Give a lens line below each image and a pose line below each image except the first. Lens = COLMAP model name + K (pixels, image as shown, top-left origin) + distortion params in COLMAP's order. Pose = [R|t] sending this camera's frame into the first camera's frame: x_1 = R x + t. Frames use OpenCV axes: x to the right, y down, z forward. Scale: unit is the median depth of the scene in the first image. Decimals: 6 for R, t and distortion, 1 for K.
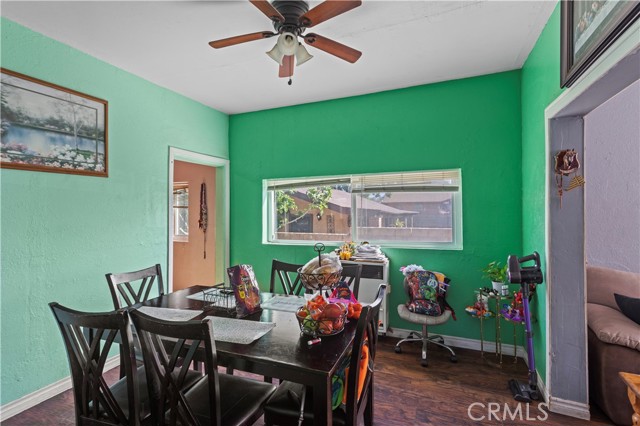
lens RADIAL K [[305.3, 0, 313.3], [0, 305.3, 212.3], [0, 0, 1]] dist [0.003511, 0.000305]
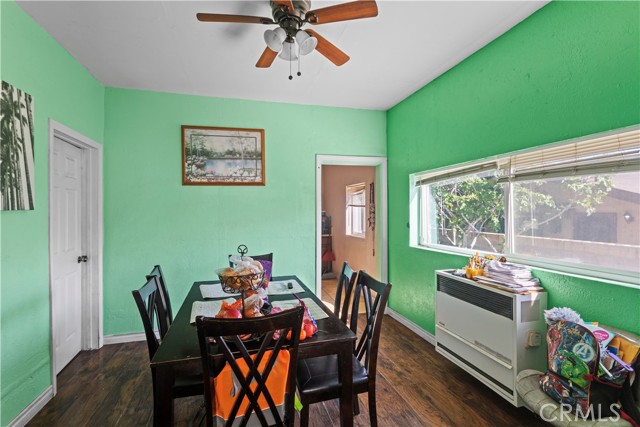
lens RADIAL K [[305.3, 0, 318.0], [0, 305.3, 214.0], [0, 0, 1]] dist [0.003511, 0.000305]
pose [[0.610644, 0.009625, -0.791847, 0.564326], [0.000853, 0.999918, 0.012812, -0.004746], [0.791905, -0.008499, 0.610585, 0.365002]]
